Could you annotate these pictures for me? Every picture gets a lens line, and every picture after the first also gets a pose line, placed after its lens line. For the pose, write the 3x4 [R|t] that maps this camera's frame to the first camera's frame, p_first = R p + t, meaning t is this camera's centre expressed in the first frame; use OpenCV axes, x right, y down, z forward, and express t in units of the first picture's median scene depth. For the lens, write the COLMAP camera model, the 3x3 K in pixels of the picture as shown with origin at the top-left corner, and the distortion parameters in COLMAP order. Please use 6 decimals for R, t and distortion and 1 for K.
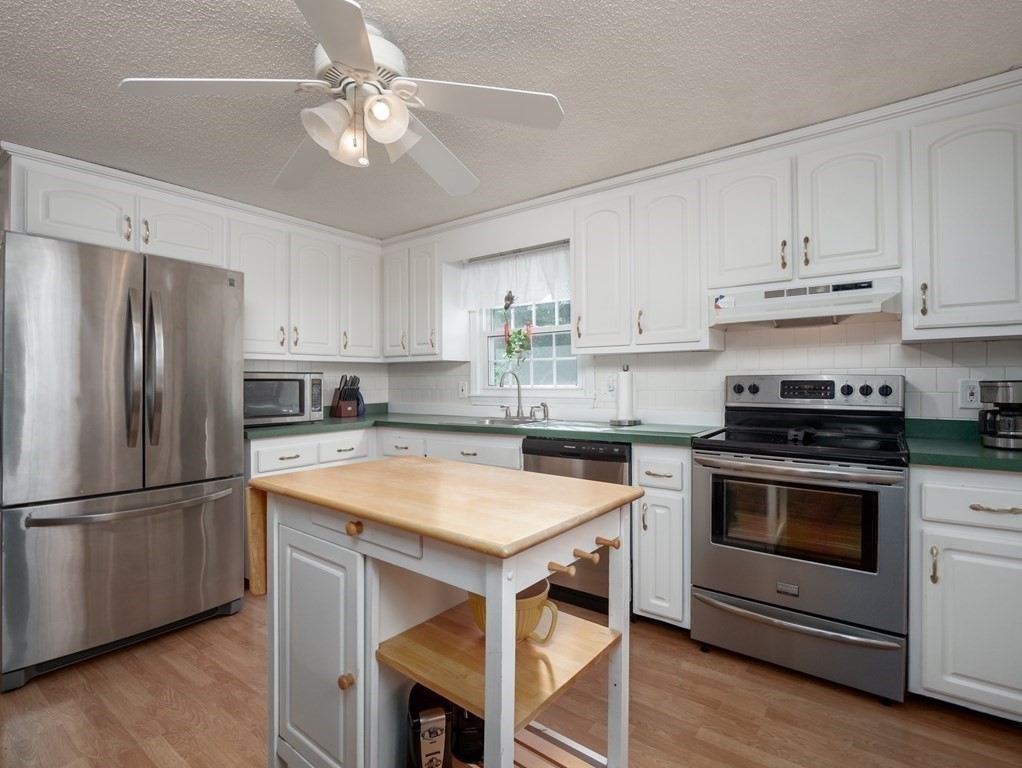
lens RADIAL K [[495.0, 0, 502.2], [0, 495.0, 377.2], [0, 0, 1]] dist [-0.017117, -0.001135]
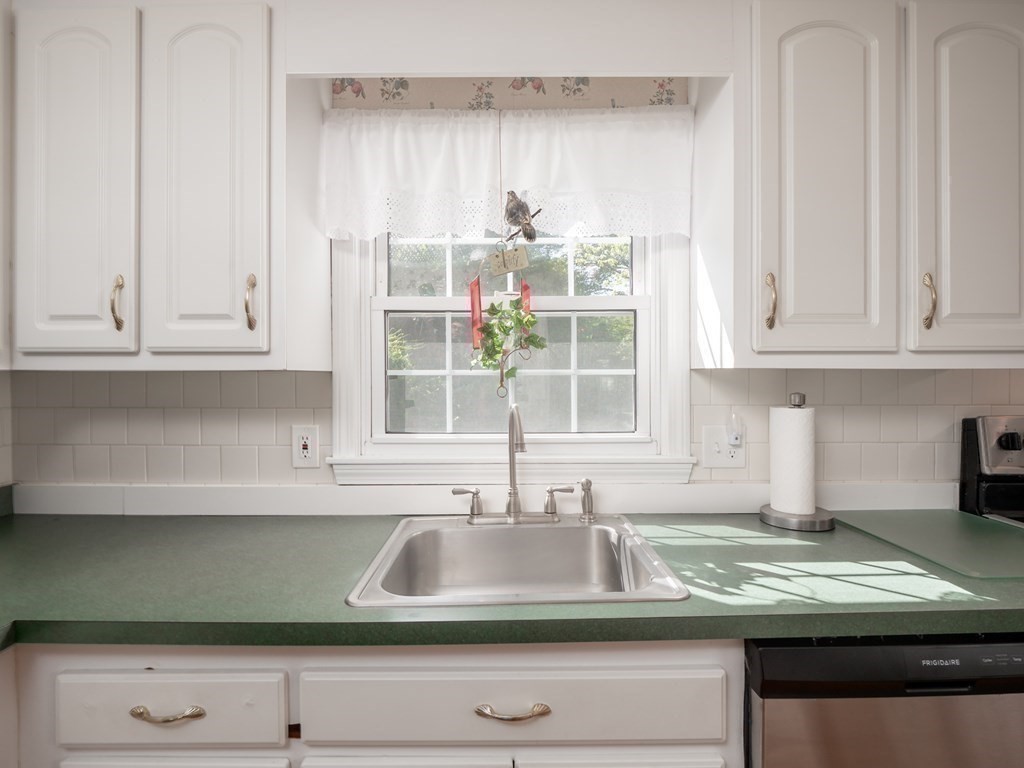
lens RADIAL K [[496.0, 0, 503.2], [0, 496.0, 377.2], [0, 0, 1]] dist [-0.017117, -0.001135]
pose [[0.787931, -0.002746, 0.615758, -0.230248], [-0.009586, 0.999814, 0.016725, -0.041409], [-0.615689, -0.019081, 0.787758, 0.724601]]
